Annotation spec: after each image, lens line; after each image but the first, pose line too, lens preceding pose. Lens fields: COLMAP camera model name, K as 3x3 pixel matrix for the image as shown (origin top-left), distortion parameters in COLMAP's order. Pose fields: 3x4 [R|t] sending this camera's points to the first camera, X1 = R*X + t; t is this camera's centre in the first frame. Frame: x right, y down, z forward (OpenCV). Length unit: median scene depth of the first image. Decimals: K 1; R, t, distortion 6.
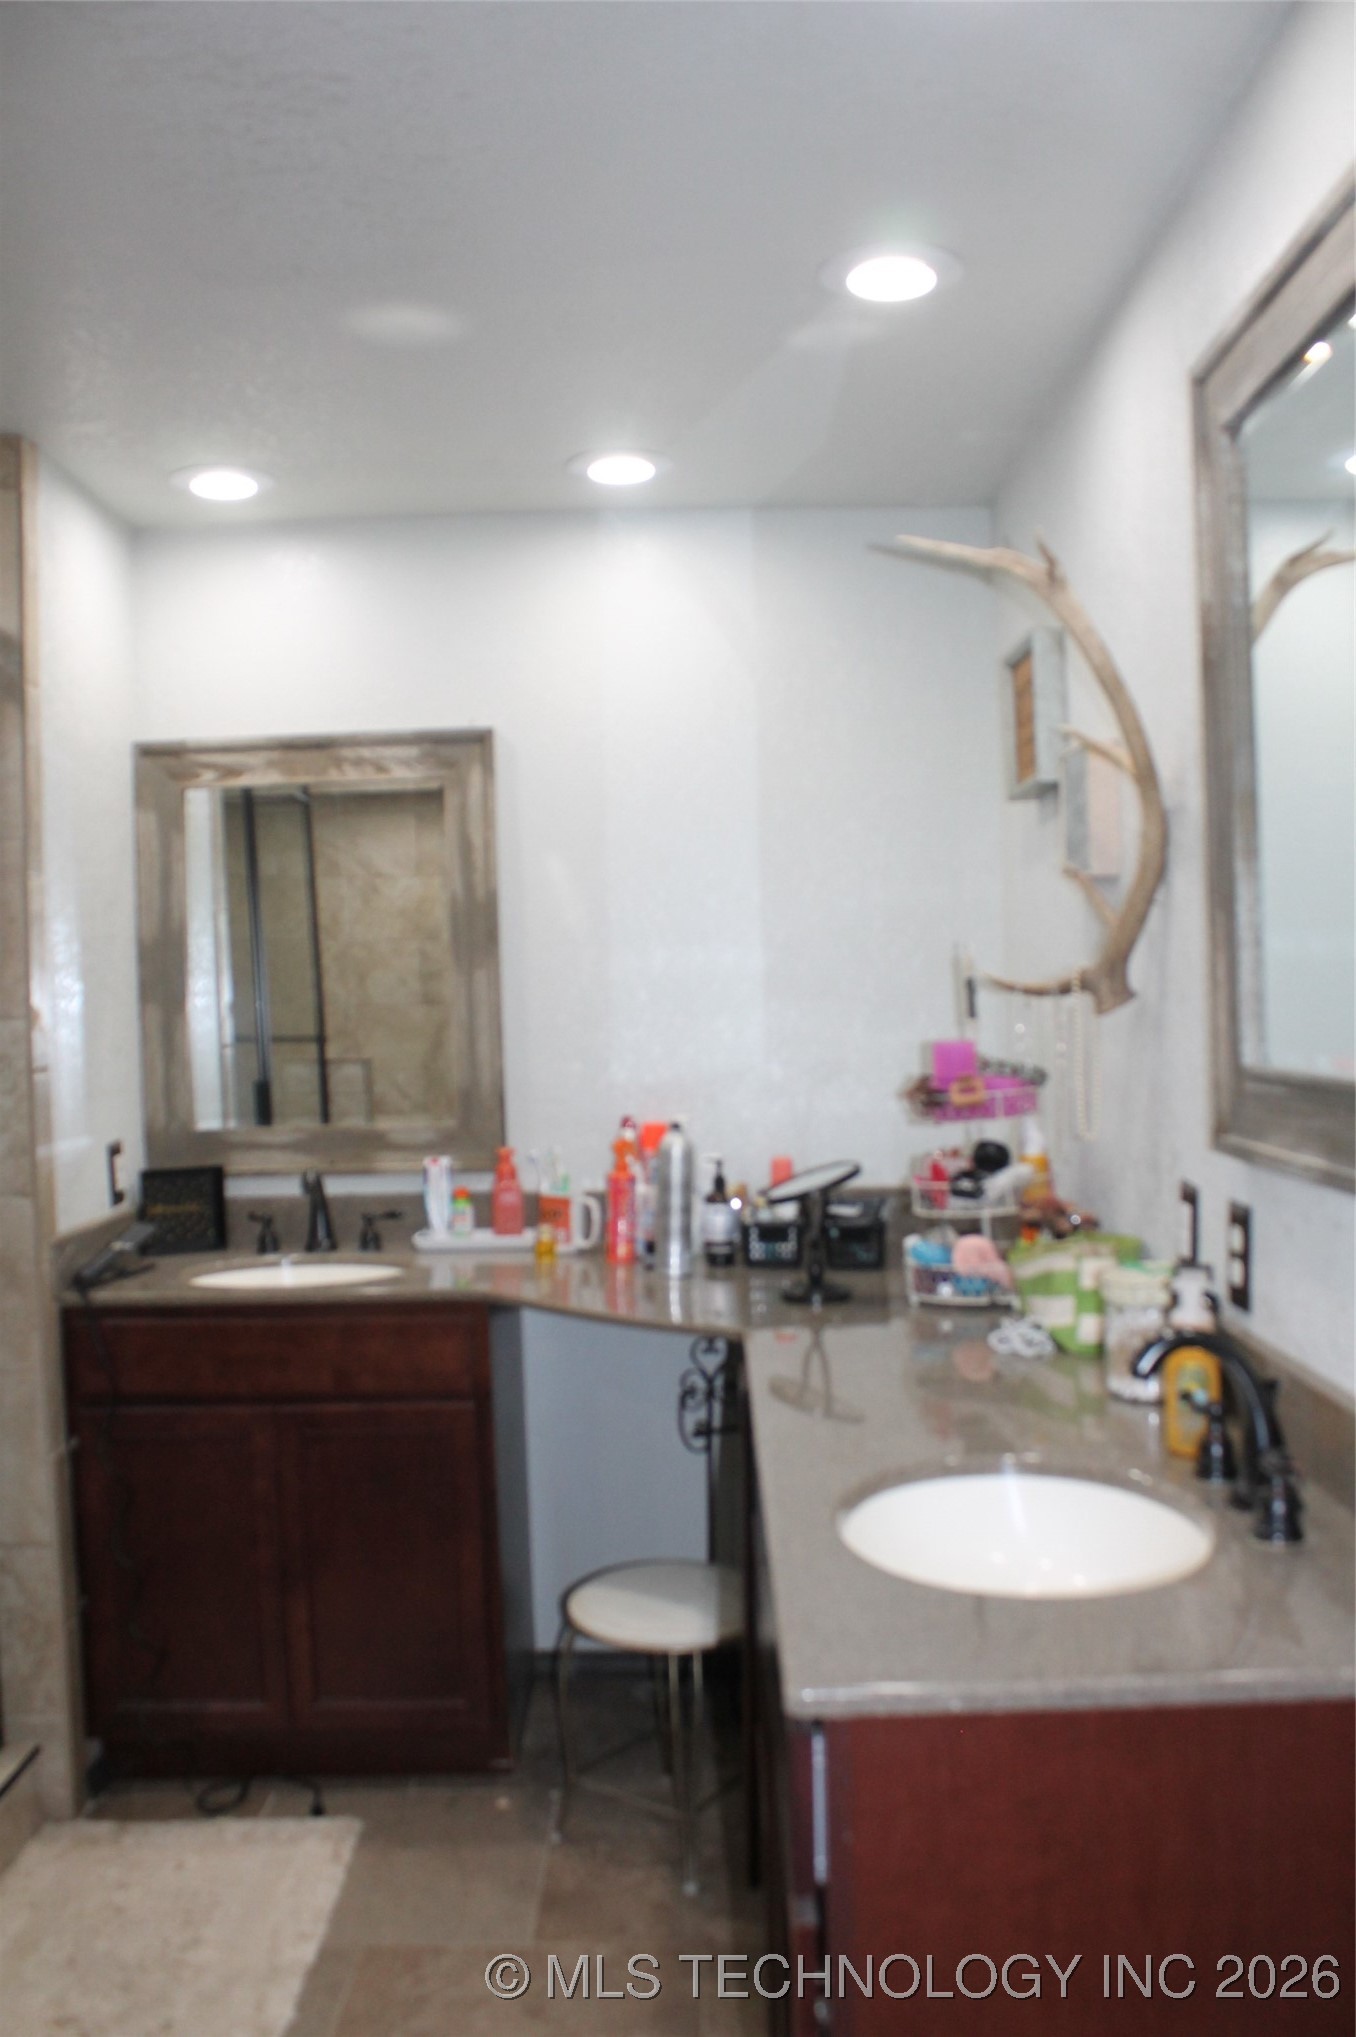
lens RADIAL K [[1798.1, 0, 679.8], [0, 1798.1, 1032.1], [0, 0, 1]] dist [-0.152746, 0.134824]
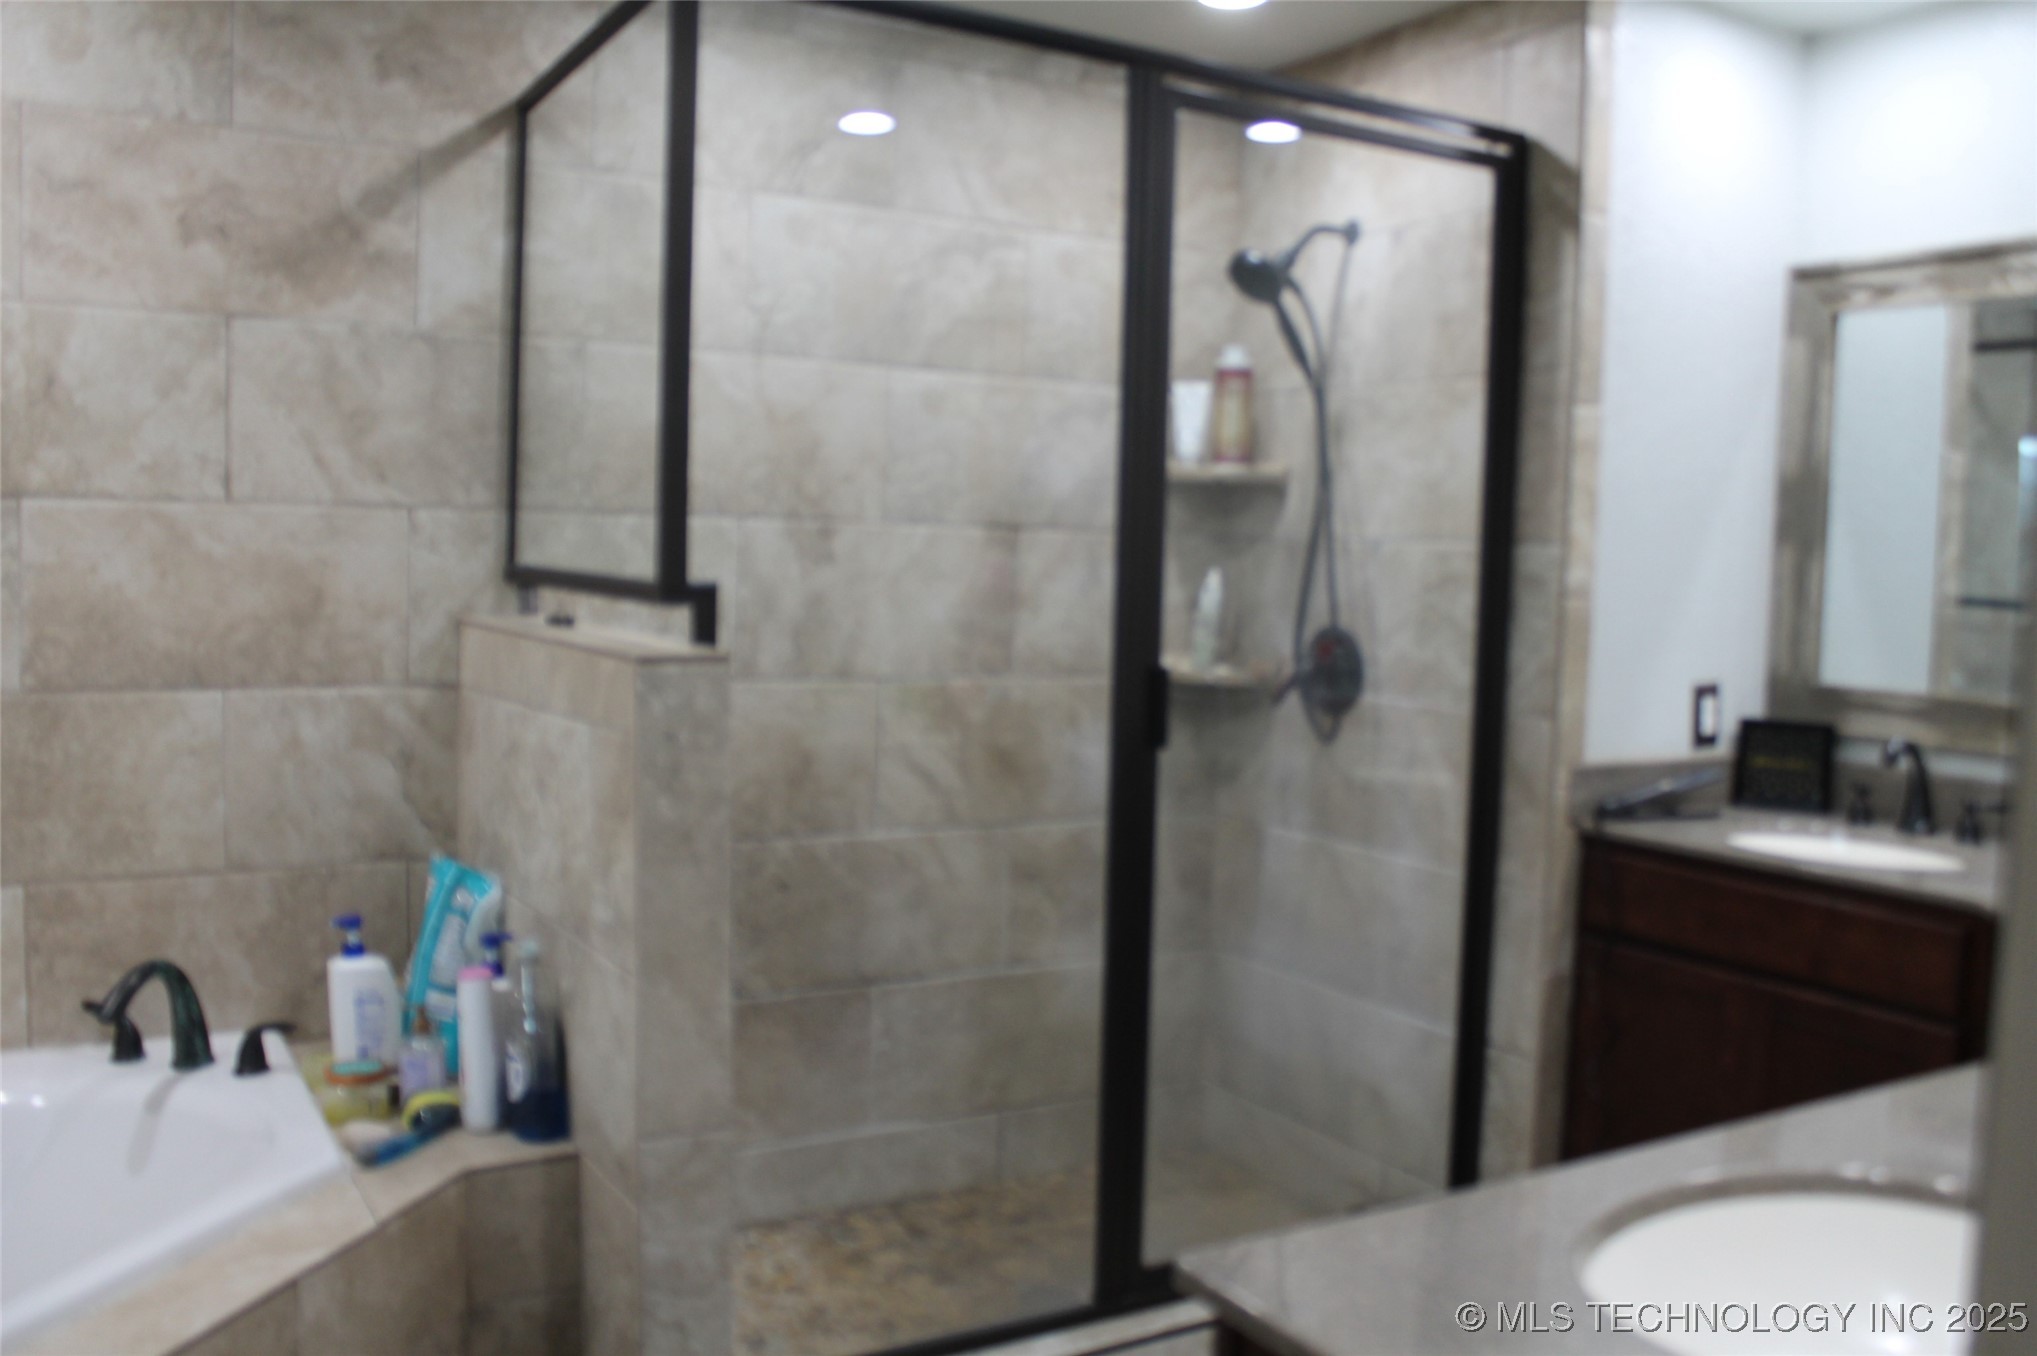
lens RADIAL K [[1798.1, 0, 1028.6], [0, 1798.1, 676.5], [0, 0, 1]] dist [-0.152746, 0.134824]
pose [[0.501338, 0.105977, -0.858737, 0.329510], [-0.065833, 0.994266, 0.084269, 0.001775], [0.862743, 0.014286, 0.505440, 0.197384]]
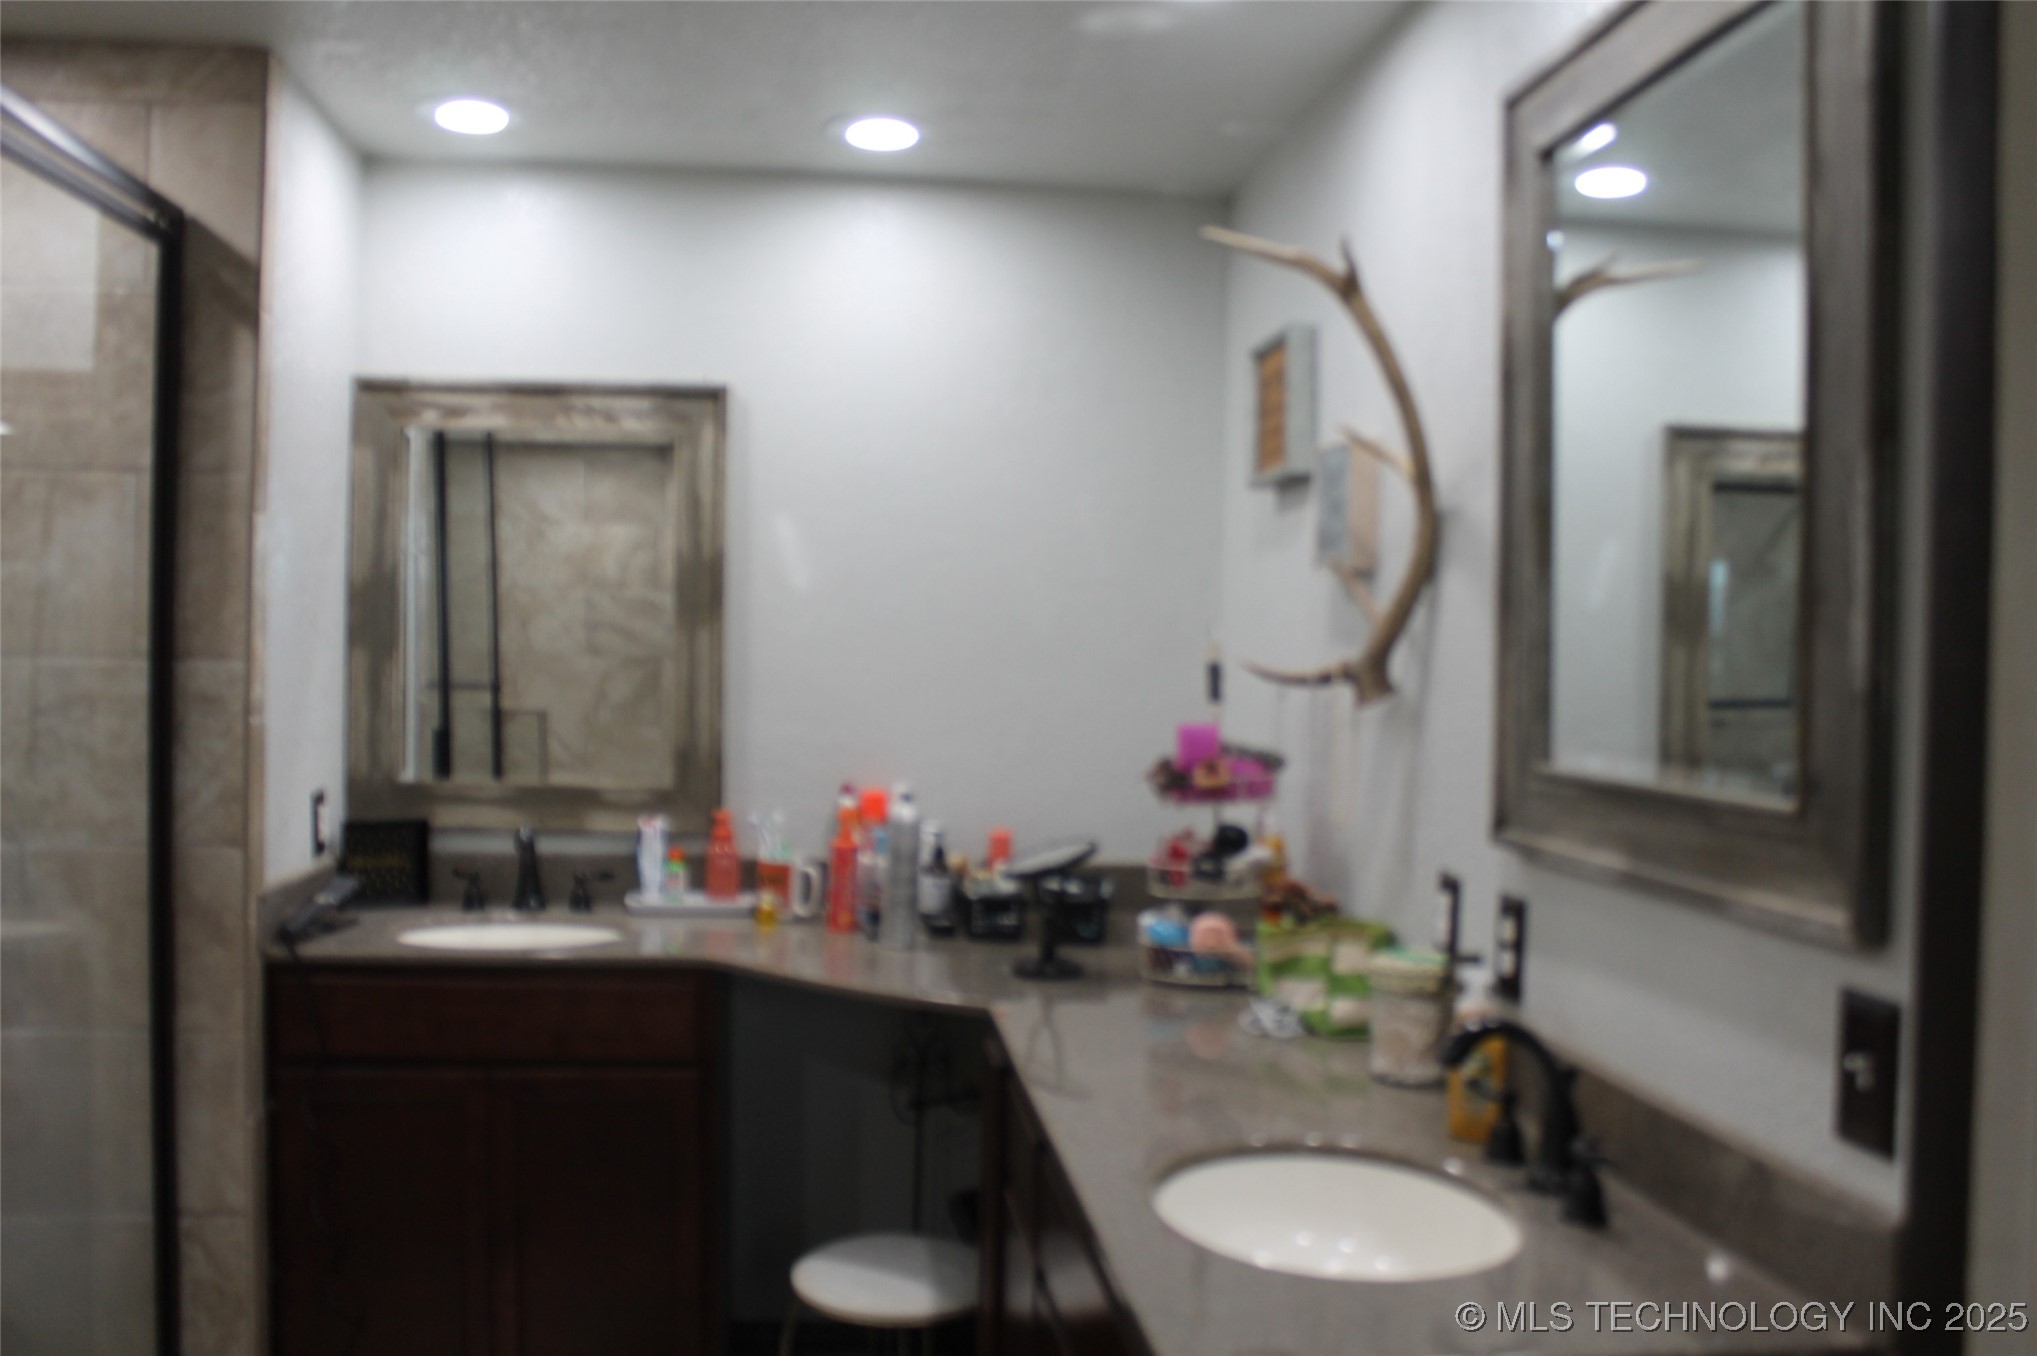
lens RADIAL K [[1798.1, 0, 1028.6], [0, 1798.1, 676.5], [0, 0, 1]] dist [-0.152746, 0.134824]
pose [[0.990000, 0.044212, 0.133961, -0.070414], [-0.042849, 0.998996, -0.013048, -0.003952], [-0.134404, 0.007177, 0.990901, 0.003878]]
